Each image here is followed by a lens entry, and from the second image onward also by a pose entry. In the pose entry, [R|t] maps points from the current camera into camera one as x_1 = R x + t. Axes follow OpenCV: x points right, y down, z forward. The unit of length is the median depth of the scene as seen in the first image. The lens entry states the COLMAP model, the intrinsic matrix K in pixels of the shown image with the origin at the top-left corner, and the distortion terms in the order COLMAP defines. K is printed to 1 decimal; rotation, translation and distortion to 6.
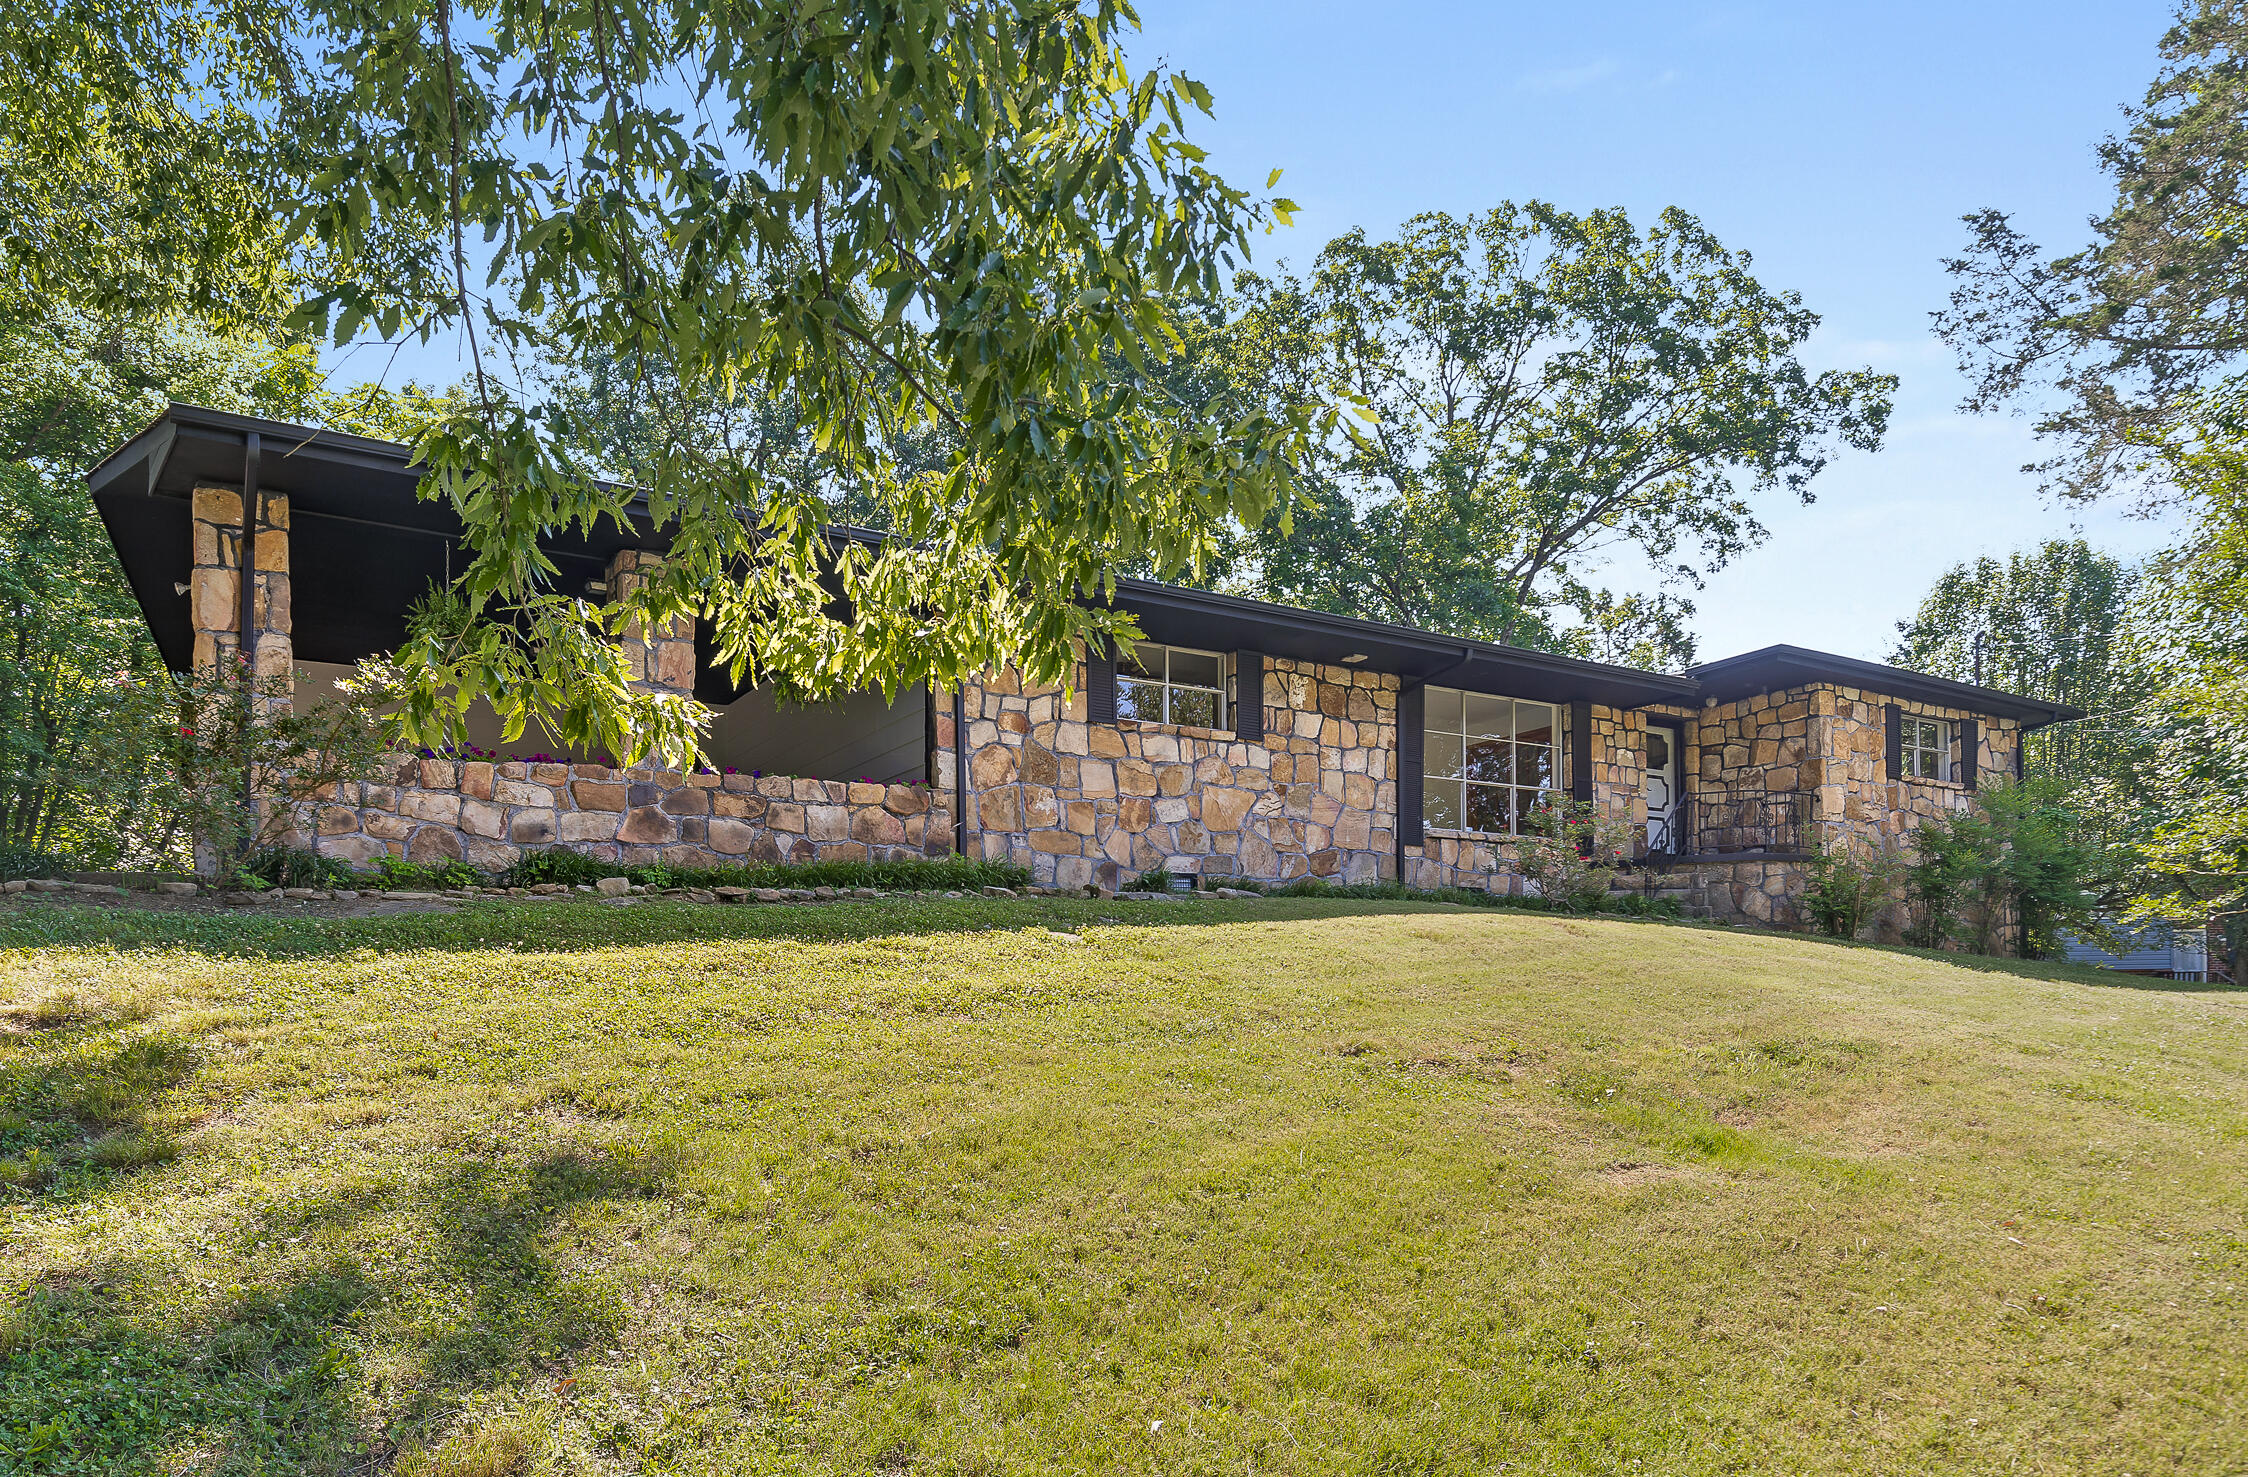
lens RADIAL K [[1327.0, 0, 977.4], [0, 1327.0, 946.5], [0, 0, 1]] dist [0.004279, -0.005948]
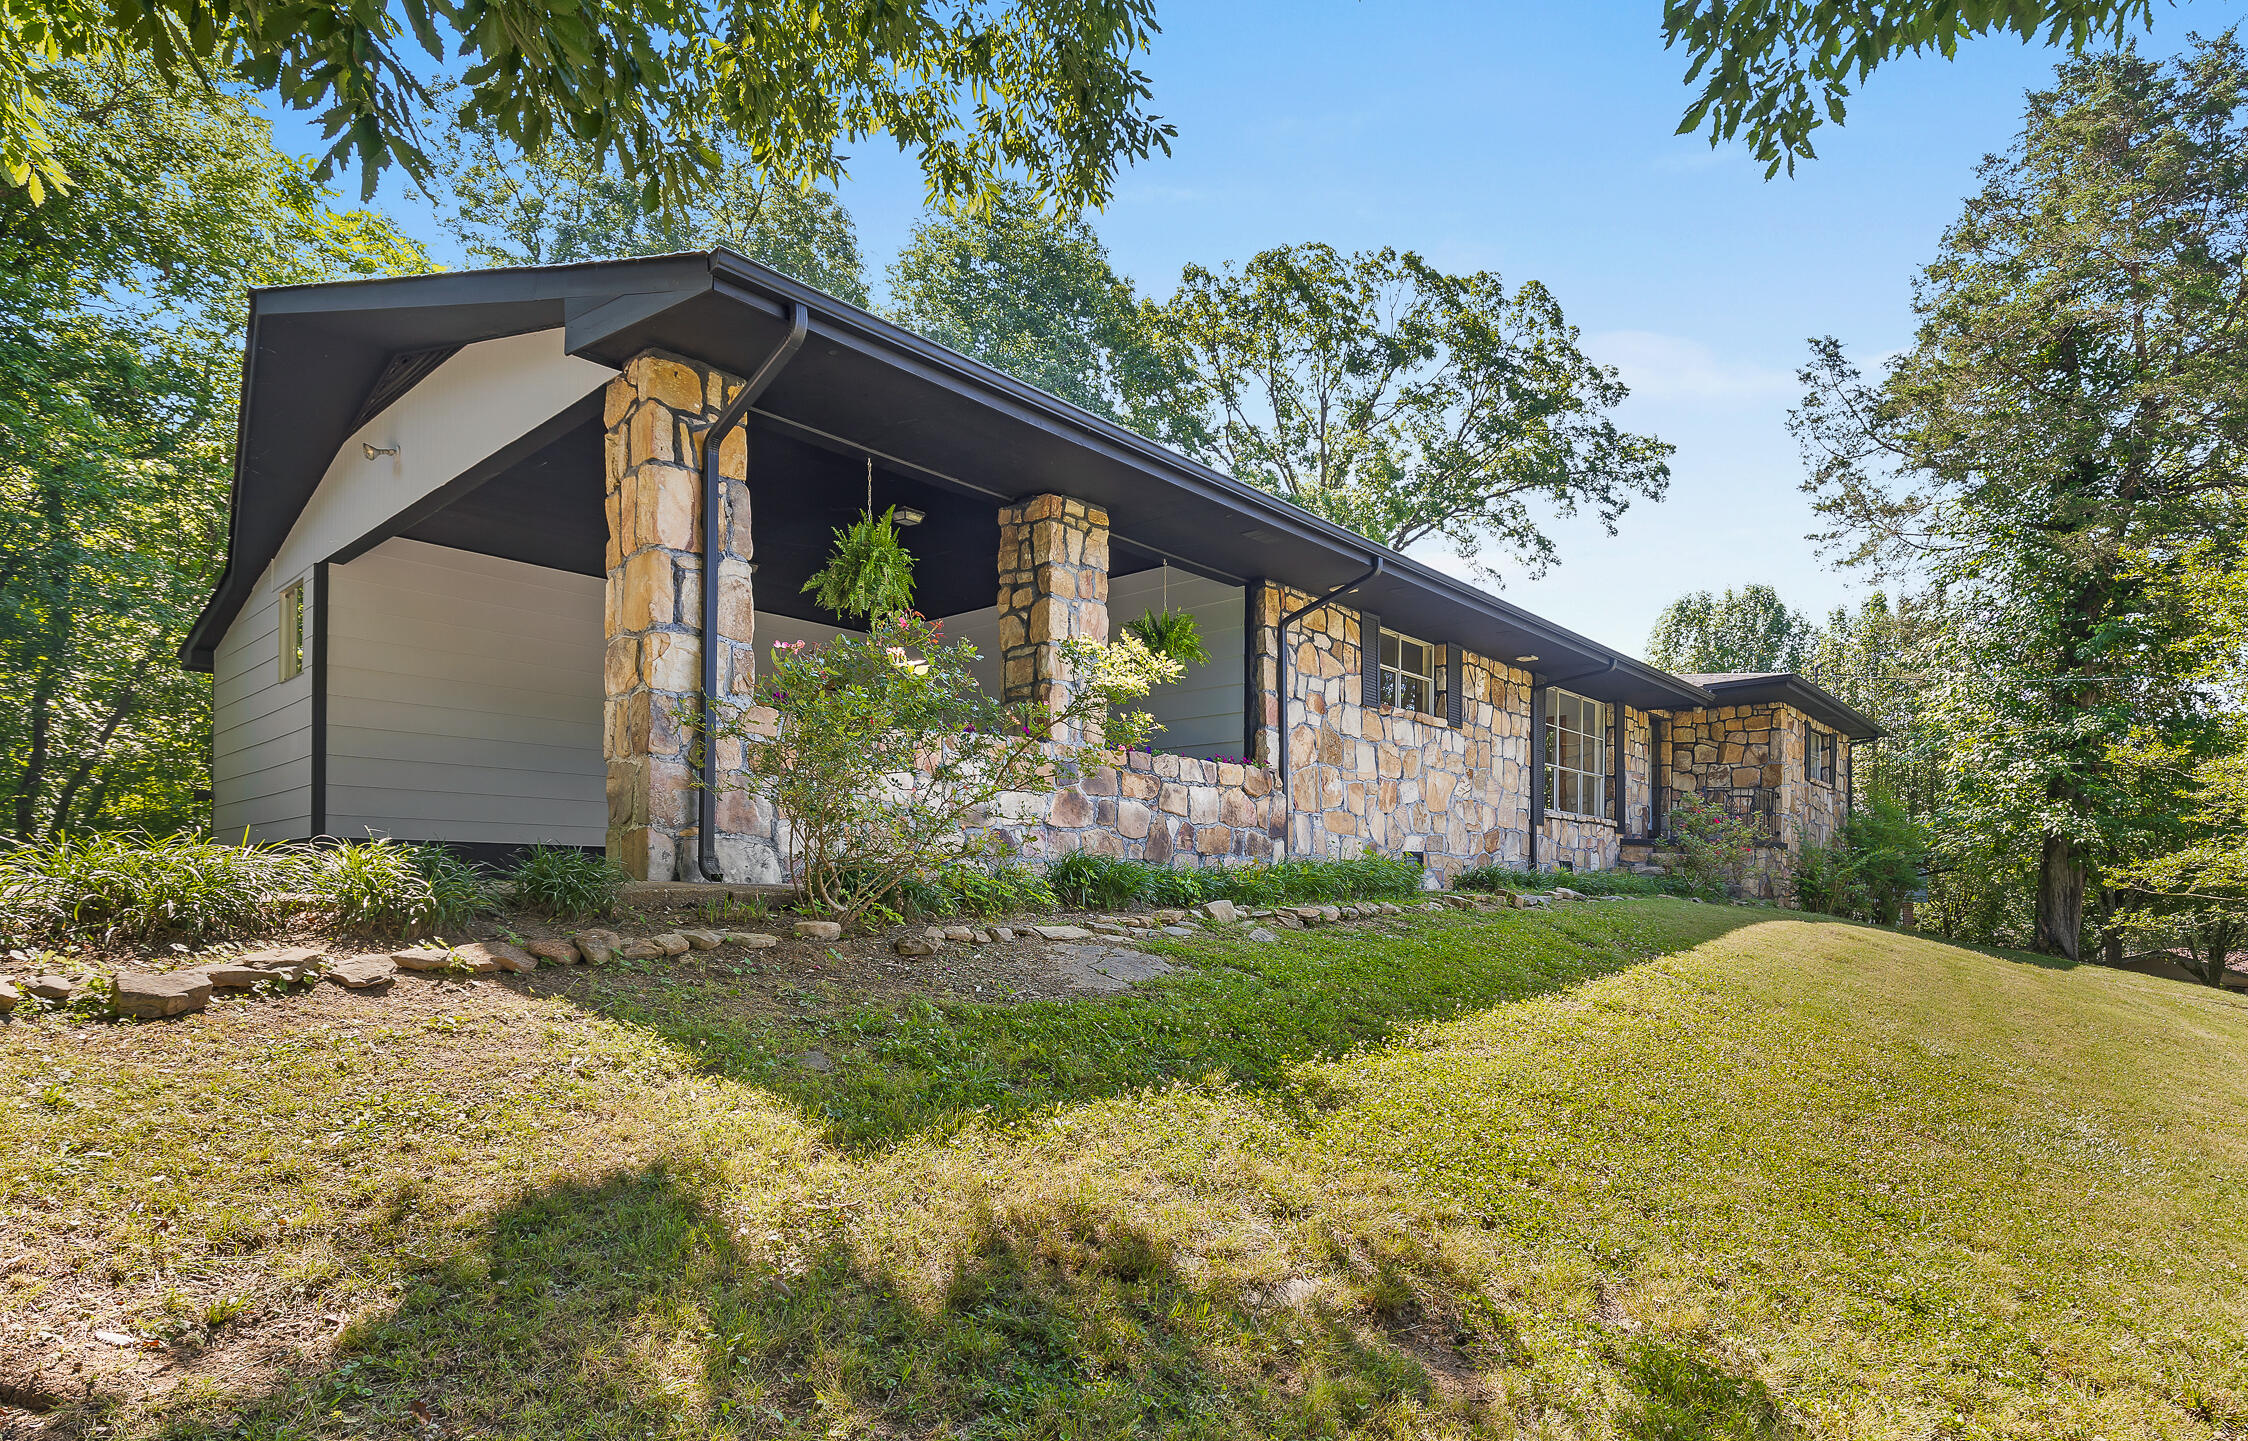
lens RADIAL K [[1174.5, 0, 1085.5], [0, 1174.5, 830.7], [0, 0, 1]] dist [-0.002043, 0.000611]
pose [[0.946644, 0.038053, 0.320026, -0.332279], [-0.038809, 0.999239, -0.004017, -0.049400], [-0.319935, -0.008617, 0.947400, 0.169839]]
